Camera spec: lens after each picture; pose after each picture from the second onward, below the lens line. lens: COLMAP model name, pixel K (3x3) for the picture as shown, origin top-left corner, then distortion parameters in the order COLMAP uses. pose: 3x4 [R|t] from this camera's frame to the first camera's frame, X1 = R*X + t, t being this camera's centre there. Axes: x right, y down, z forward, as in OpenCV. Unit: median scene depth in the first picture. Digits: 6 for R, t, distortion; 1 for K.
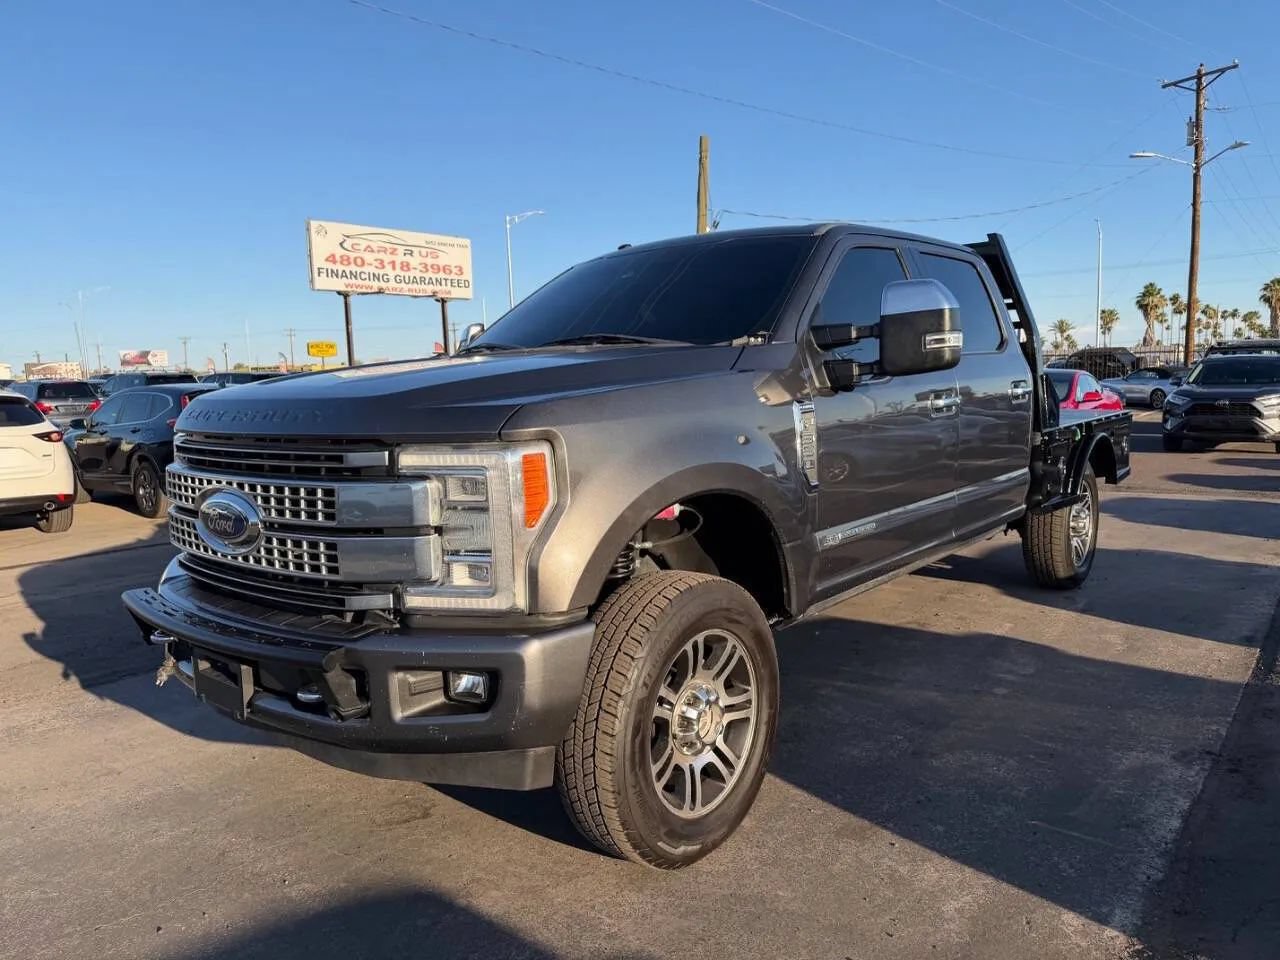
lens RADIAL K [[898.2, 0, 650.7], [0, 898.2, 484.2], [0, 0, 1]] dist [0.035109, -0.037074]
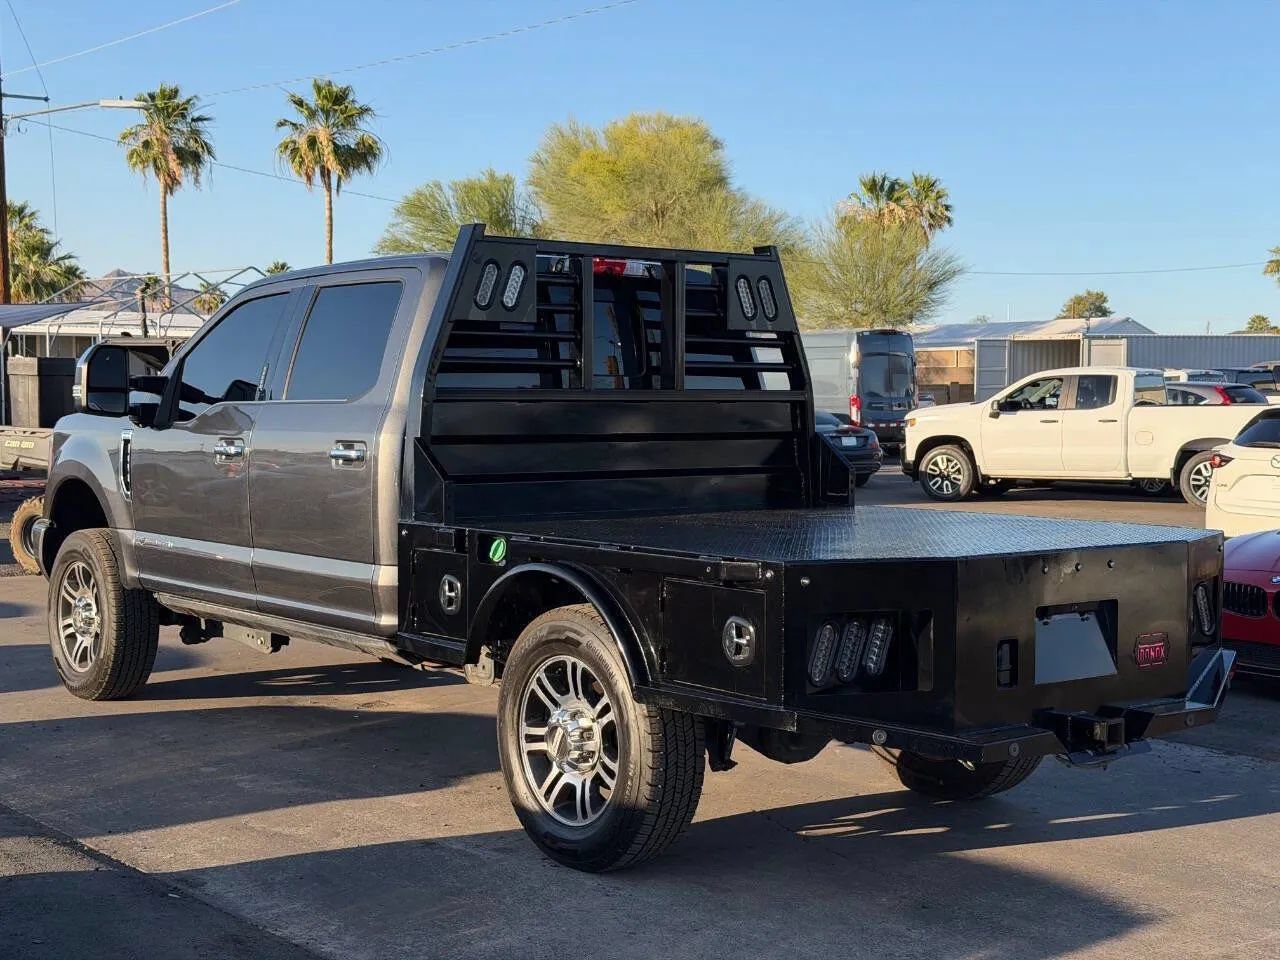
lens RADIAL K [[1777.1, 0, 639.1], [0, 1777.1, 477.7], [0, 0, 1]] dist [0.131189, 0.000000]
pose [[-0.208146, 0.072453, -0.975410, 0.173459], [-0.113595, 0.988714, 0.097682, -0.024715], [0.971479, 0.131133, -0.197567, 0.147302]]
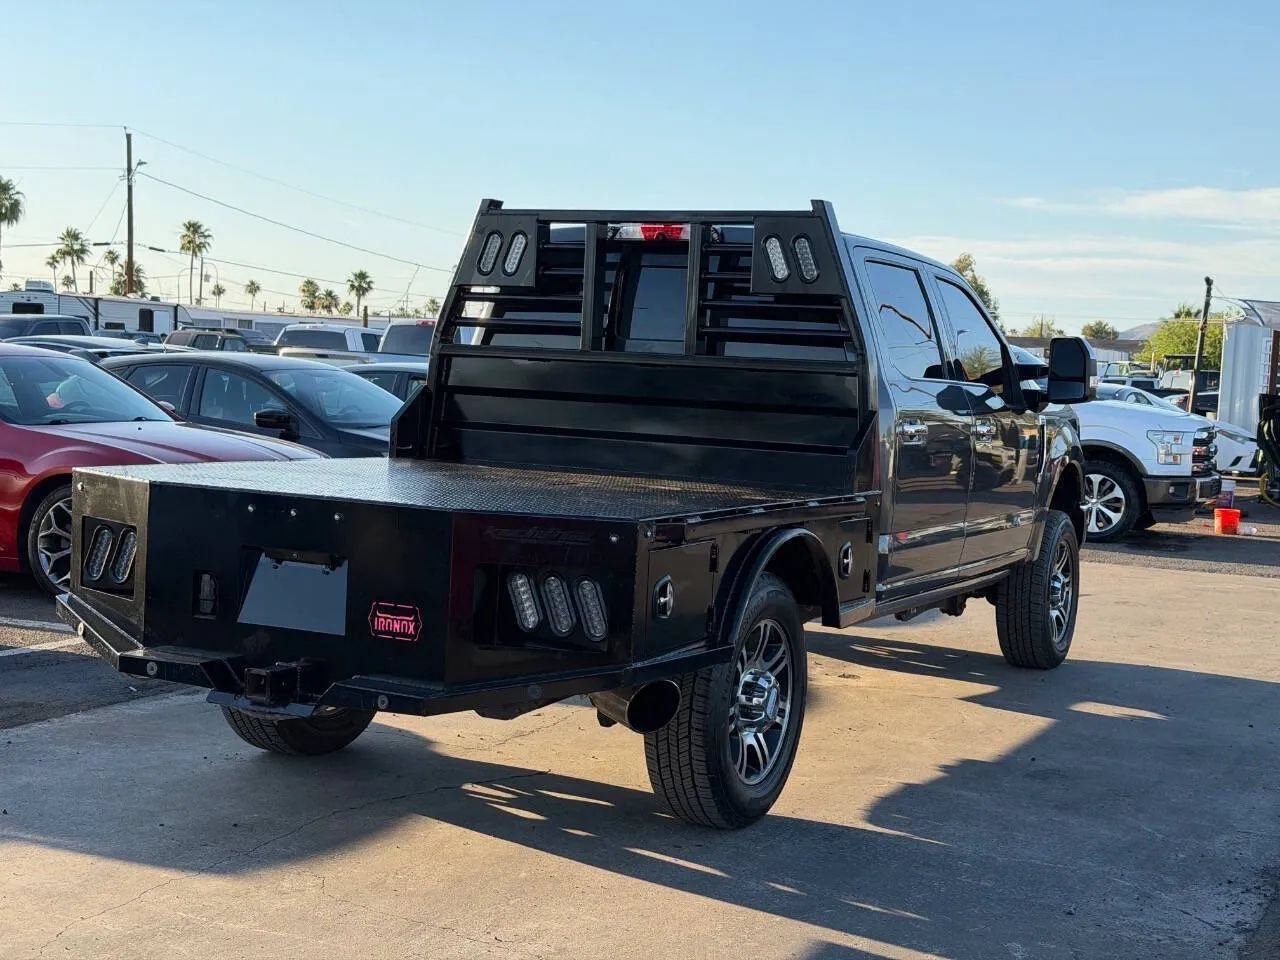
lens RADIAL K [[1777.1, 0, 656.7], [0, 1777.1, 484.7], [0, 0, 1]] dist [0.131189, 0.000000]
pose [[-0.973659, -0.005441, -0.227943, 0.061701], [-0.048684, 0.981622, 0.184523, -0.034134], [0.222749, 0.190760, -0.956030, 0.261000]]
